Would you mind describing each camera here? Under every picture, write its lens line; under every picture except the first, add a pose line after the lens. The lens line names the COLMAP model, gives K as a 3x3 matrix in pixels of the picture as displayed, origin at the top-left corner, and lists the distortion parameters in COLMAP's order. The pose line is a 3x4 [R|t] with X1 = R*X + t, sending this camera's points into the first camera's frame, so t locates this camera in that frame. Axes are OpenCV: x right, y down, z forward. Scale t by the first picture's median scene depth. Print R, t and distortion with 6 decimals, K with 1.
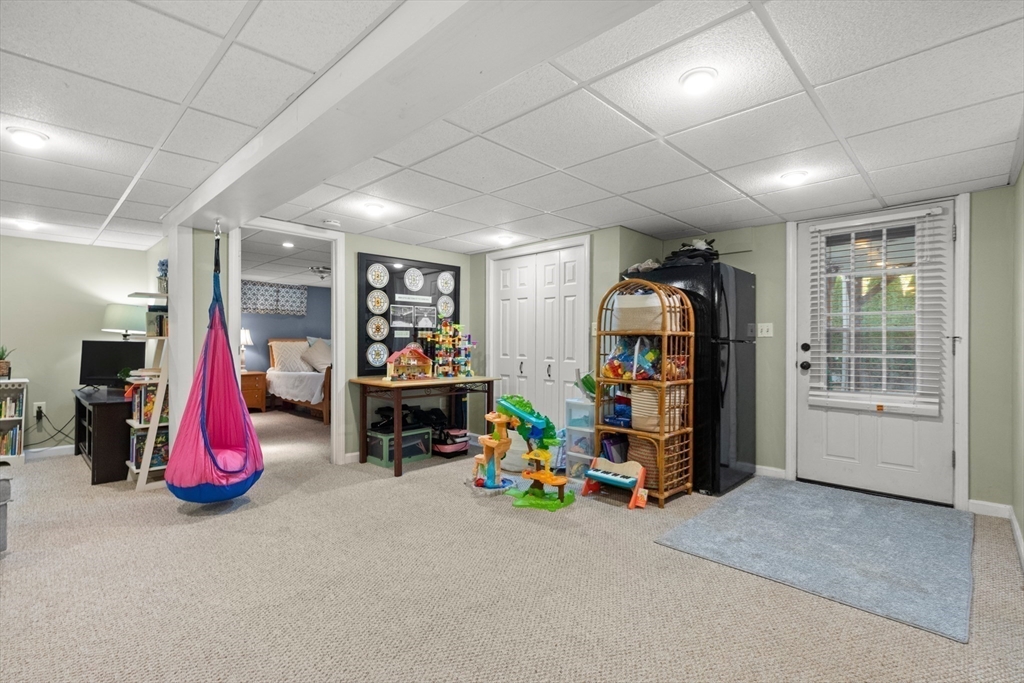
lens RADIAL K [[471.6, 0, 520.3], [0, 471.6, 339.7], [0, 0, 1]] dist [0.005726, 0.000565]
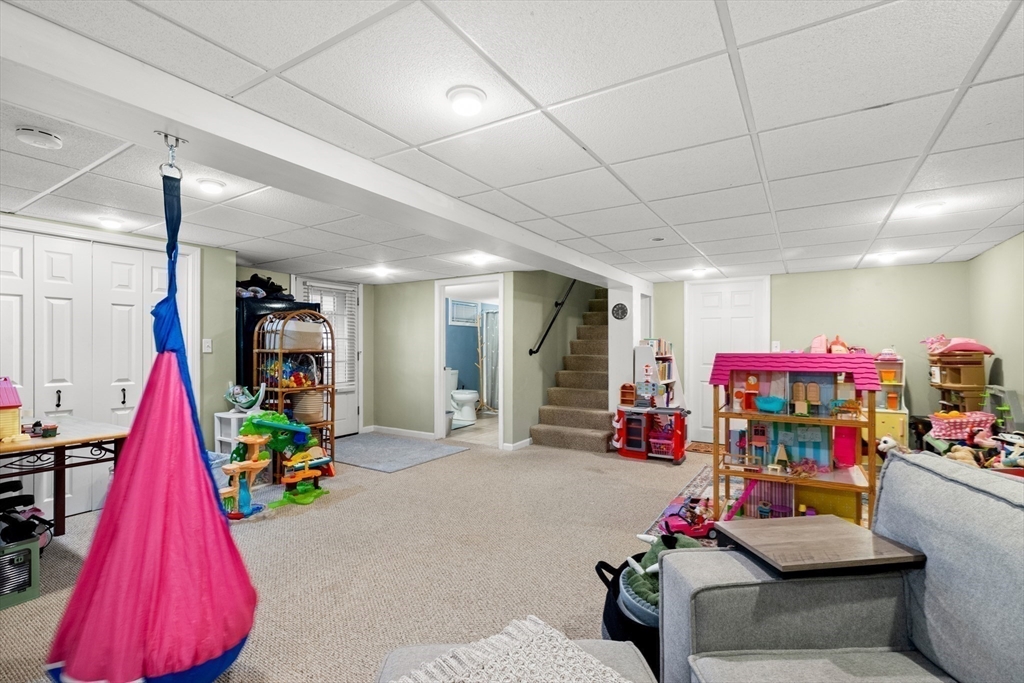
lens RADIAL K [[471.6, 0, 515.6], [0, 471.6, 346.3], [0, 0, 1]] dist [0.005726, 0.000565]
pose [[-0.212692, 0.000320, 0.977119, -1.262635], [-0.003886, 0.999992, -0.001173, -0.029467], [-0.977112, -0.004046, -0.212689, 0.774333]]
